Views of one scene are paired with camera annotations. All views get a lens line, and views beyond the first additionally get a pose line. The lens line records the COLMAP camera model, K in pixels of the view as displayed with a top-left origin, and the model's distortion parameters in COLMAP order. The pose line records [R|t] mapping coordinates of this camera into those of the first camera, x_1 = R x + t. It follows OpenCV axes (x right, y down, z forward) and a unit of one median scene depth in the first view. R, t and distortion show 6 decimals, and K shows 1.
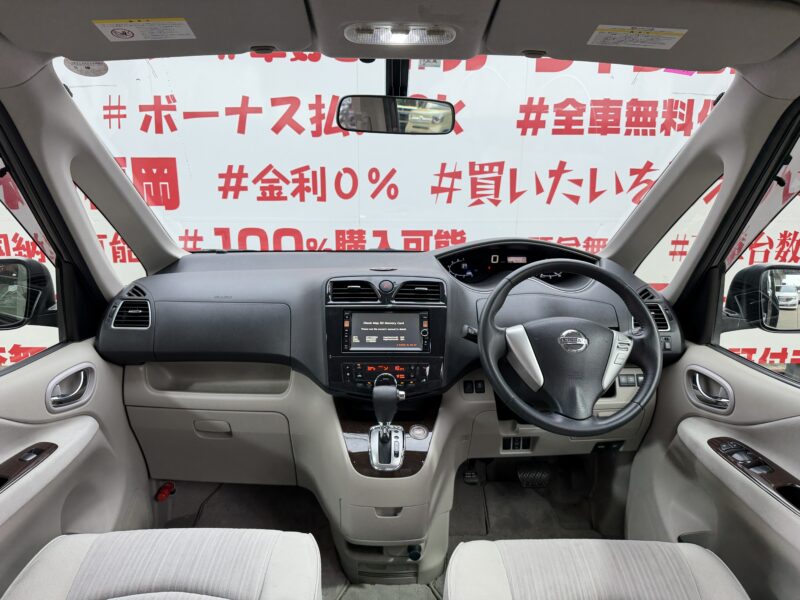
lens RADIAL K [[581.5, 0, 394.5], [0, 581.5, 300.6], [0, 0, 1]] dist [0.007399, -0.025465]
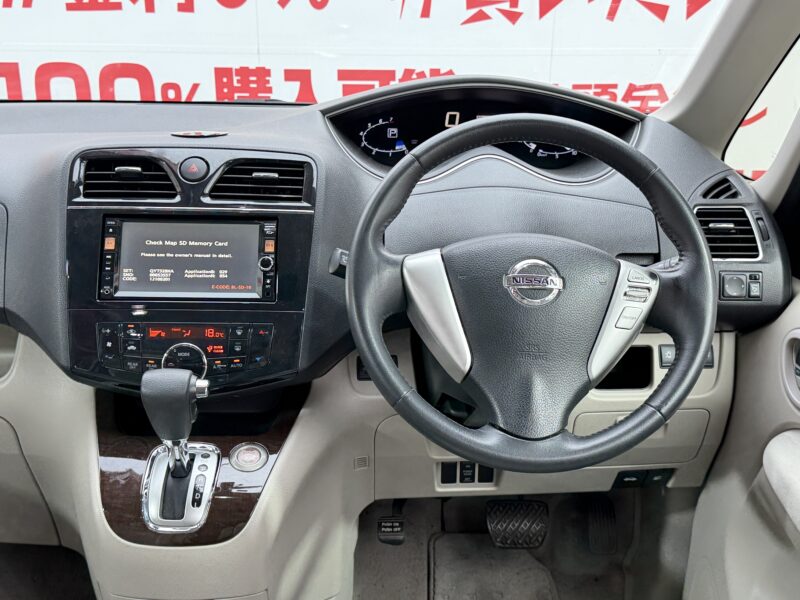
lens RADIAL K [[977.2, 0, 406.5], [0, 977.2, 305.3], [0, 0, 1]] dist [0.062541, 0.000000]
pose [[0.999981, 0.006108, 0.000860, 0.161066], [-0.006164, 0.994360, 0.105876, 0.001223], [-0.000209, -0.105880, 0.994379, 0.139543]]
